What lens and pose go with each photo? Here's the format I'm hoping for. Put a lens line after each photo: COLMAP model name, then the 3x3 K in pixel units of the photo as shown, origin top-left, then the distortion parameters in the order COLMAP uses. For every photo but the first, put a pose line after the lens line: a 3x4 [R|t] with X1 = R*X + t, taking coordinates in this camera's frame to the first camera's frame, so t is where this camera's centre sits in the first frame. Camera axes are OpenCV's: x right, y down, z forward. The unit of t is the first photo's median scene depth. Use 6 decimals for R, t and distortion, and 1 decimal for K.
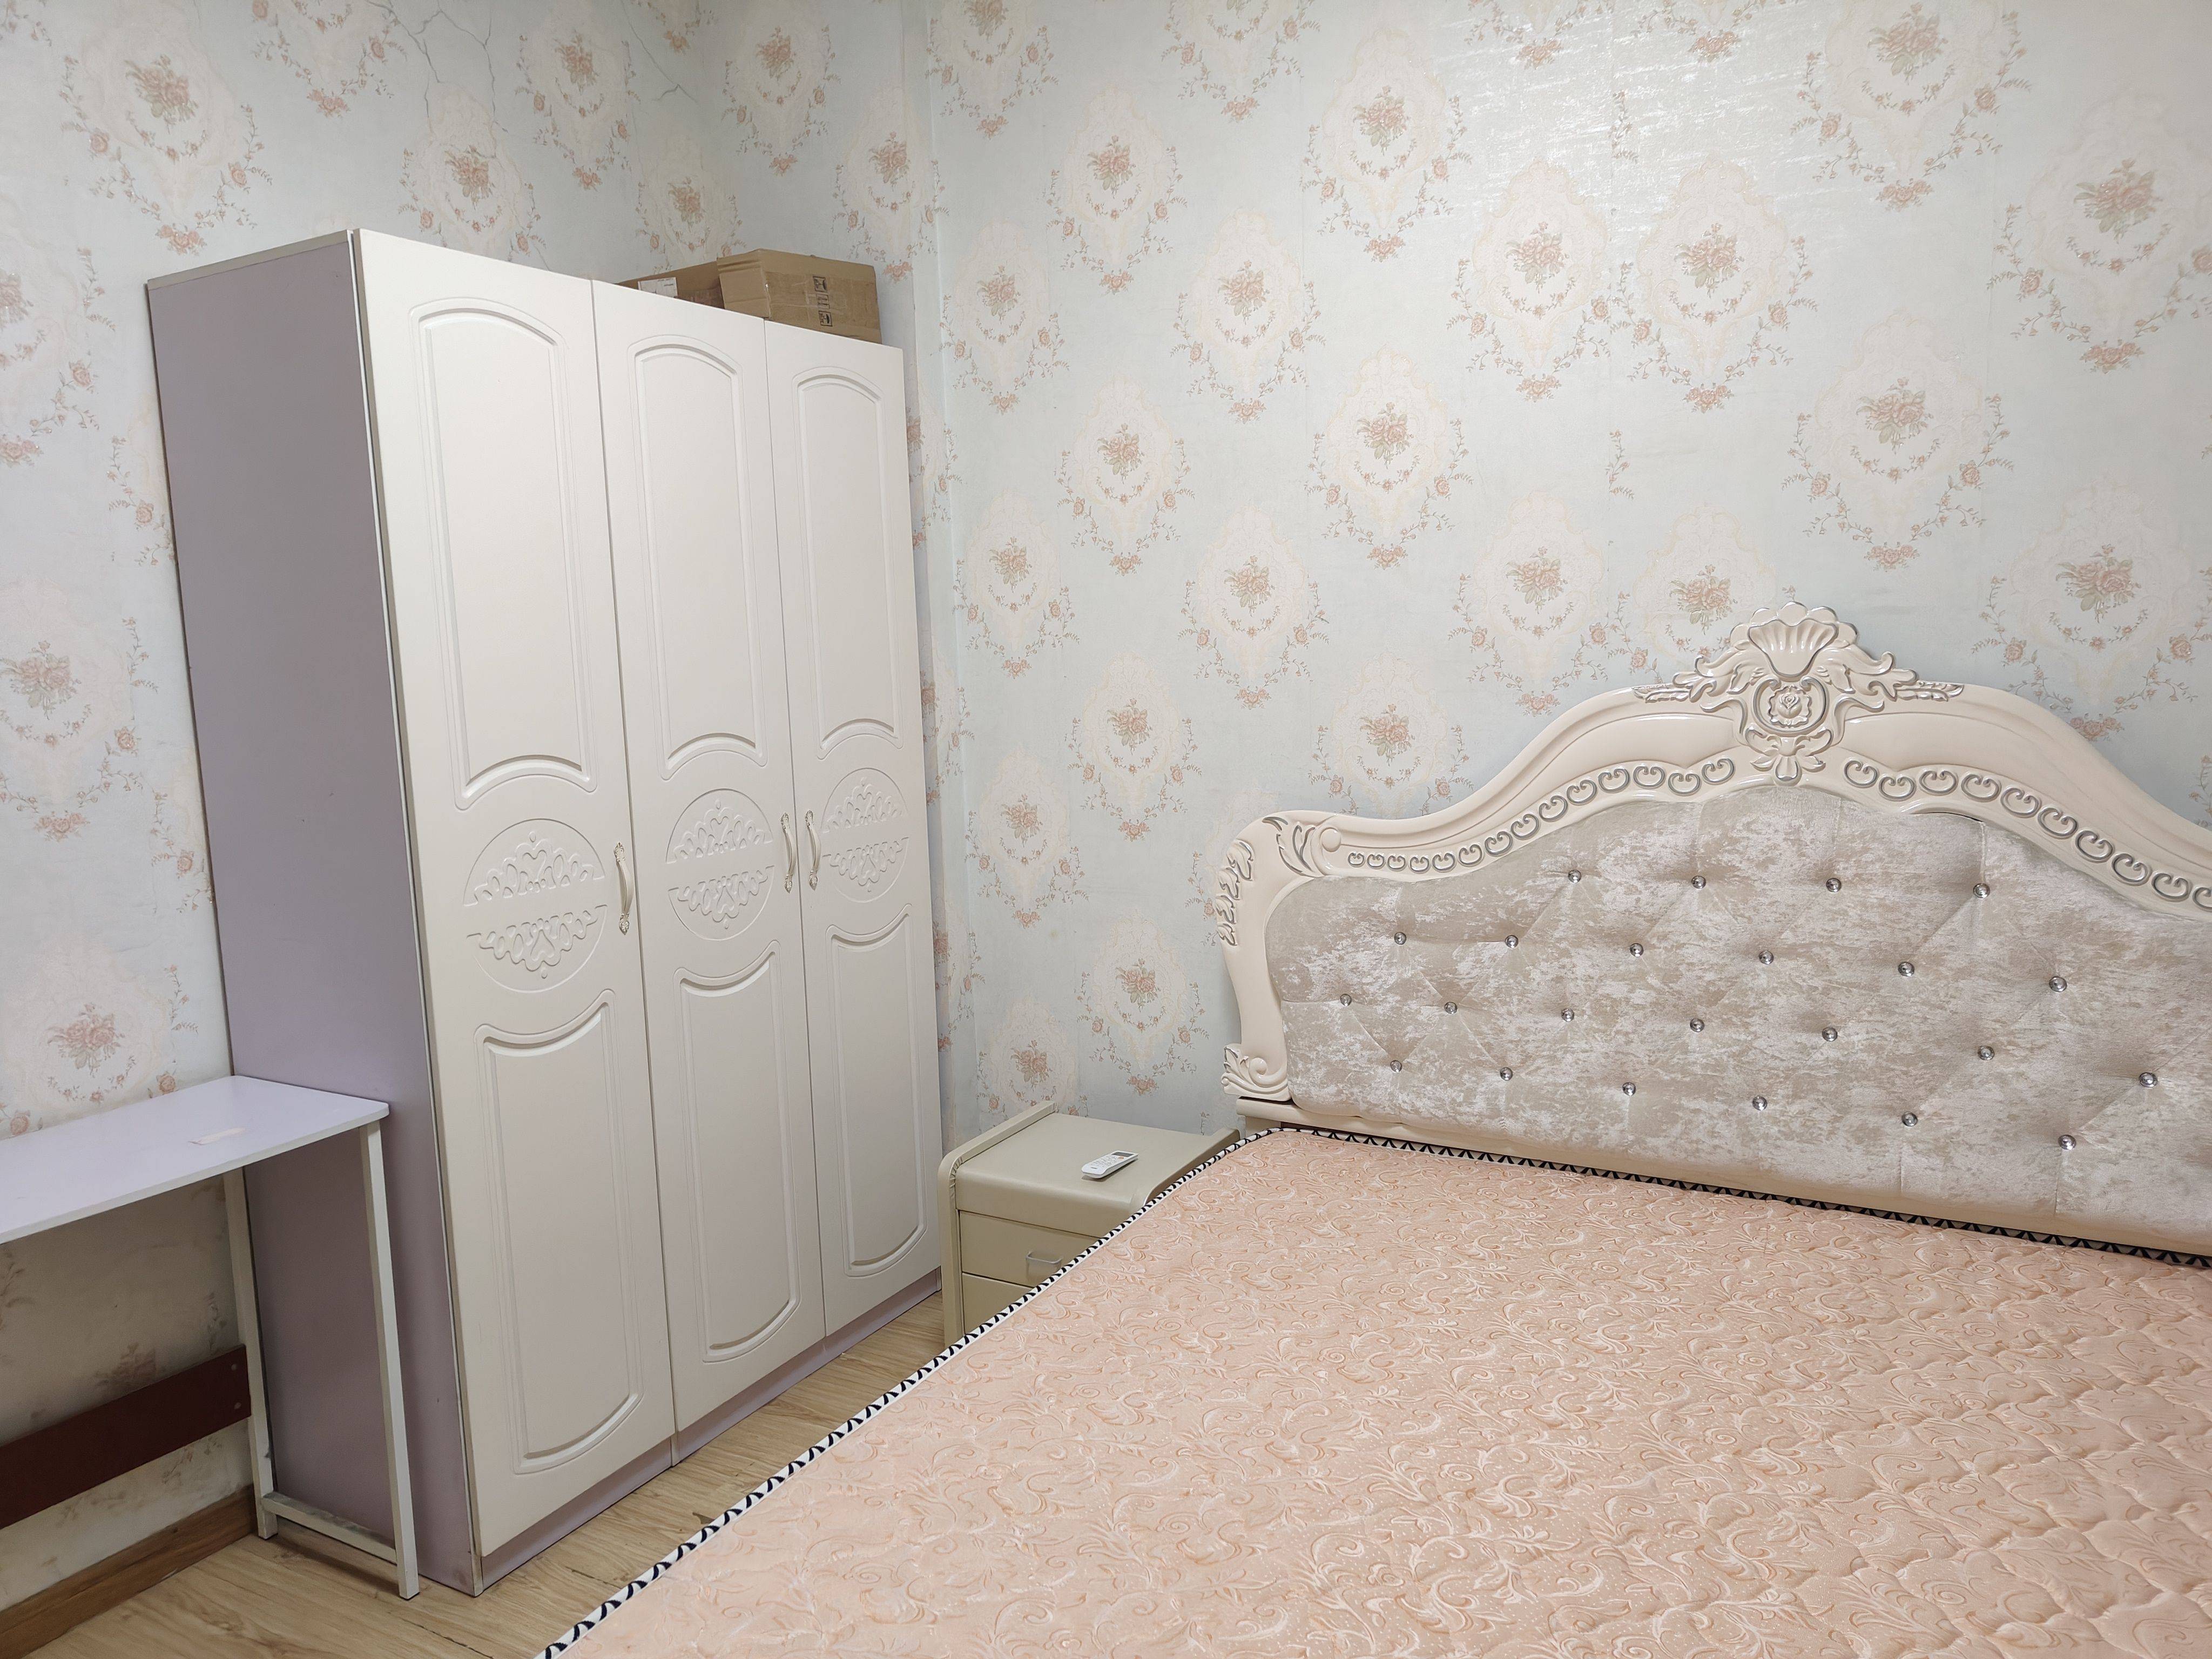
lens RADIAL K [[1533.0, 0, 1108.4], [0, 1533.0, 838.8], [0, 0, 1]] dist [0.011353, -0.001222]
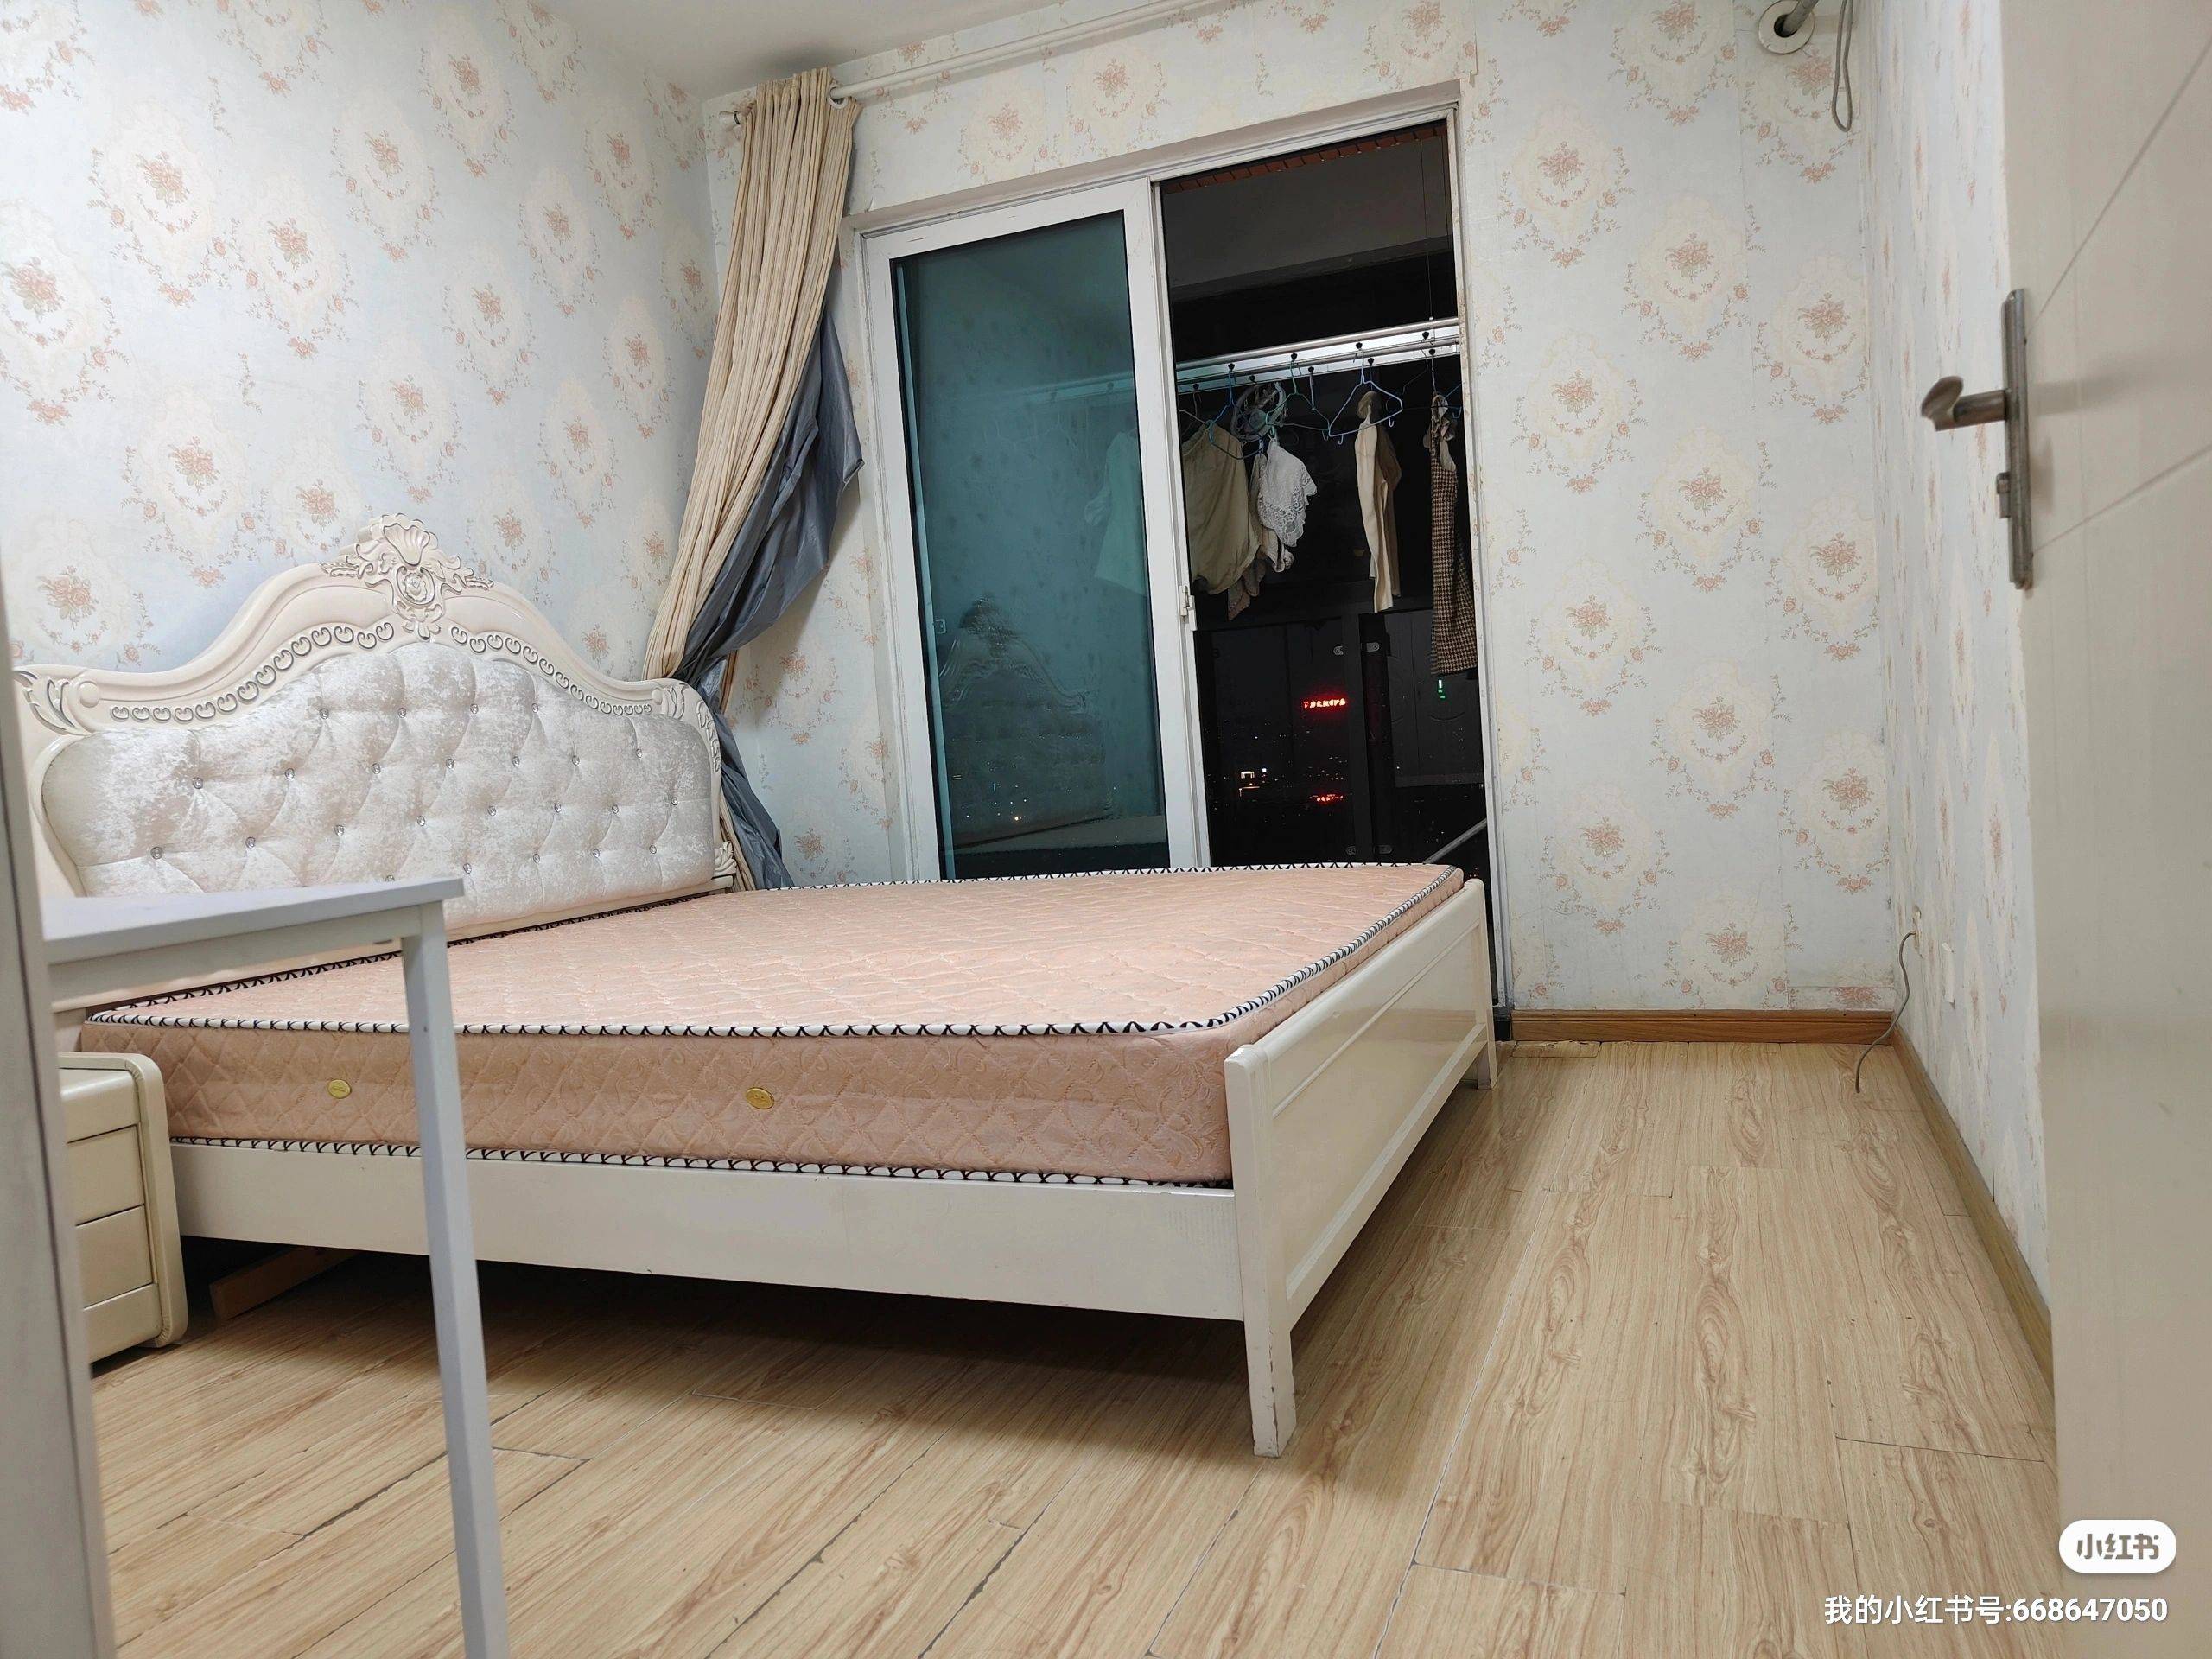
lens RADIAL K [[1535.5, 0, 1106.0], [0, 1535.5, 829.5], [0, 0, 1]] dist [0.029147, -0.004976]
pose [[-0.125410, -0.015331, 0.991987, -0.984326], [0.208756, 0.977087, 0.041493, 0.192598], [-0.969893, 0.212287, -0.119336, 0.581980]]
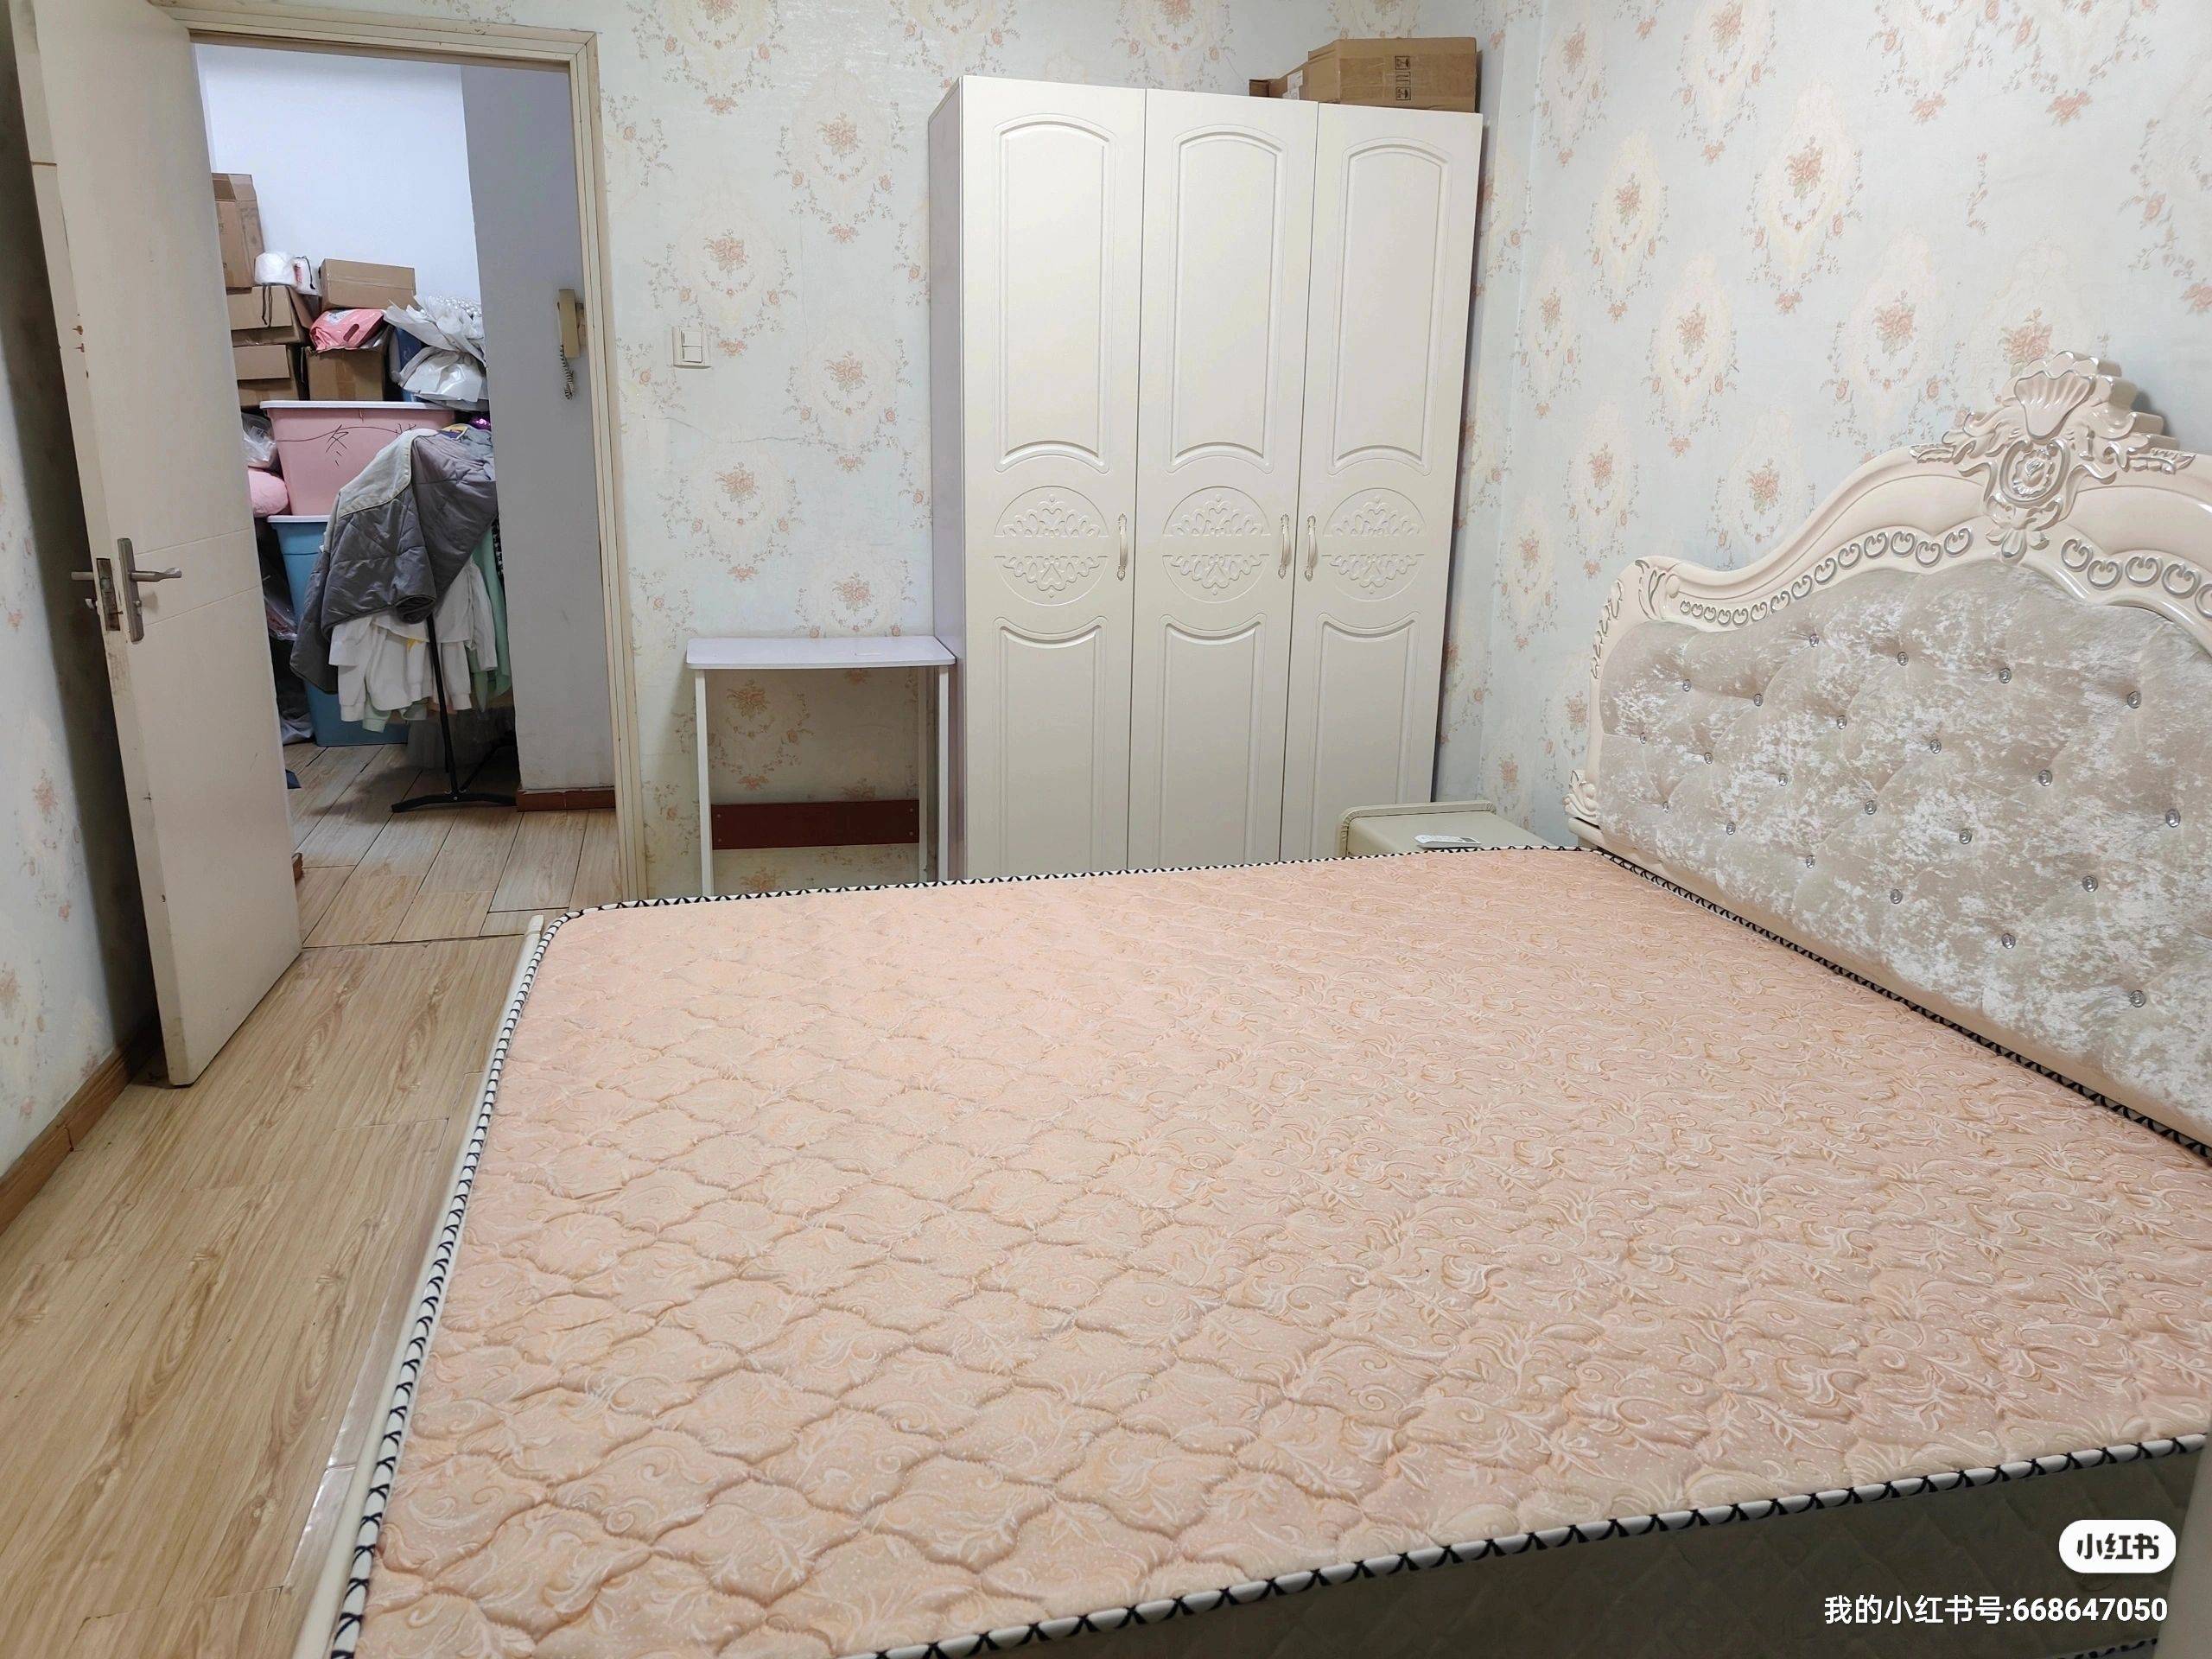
lens RADIAL K [[1535.5, 0, 1106.0], [0, 1535.5, 829.5], [0, 0, 1]] dist [0.029147, -0.004976]
pose [[0.693698, 0.234818, -0.680914, 0.702150], [-0.143497, 0.971470, 0.188827, 0.020595], [0.705827, -0.033279, 0.707602, -0.019489]]
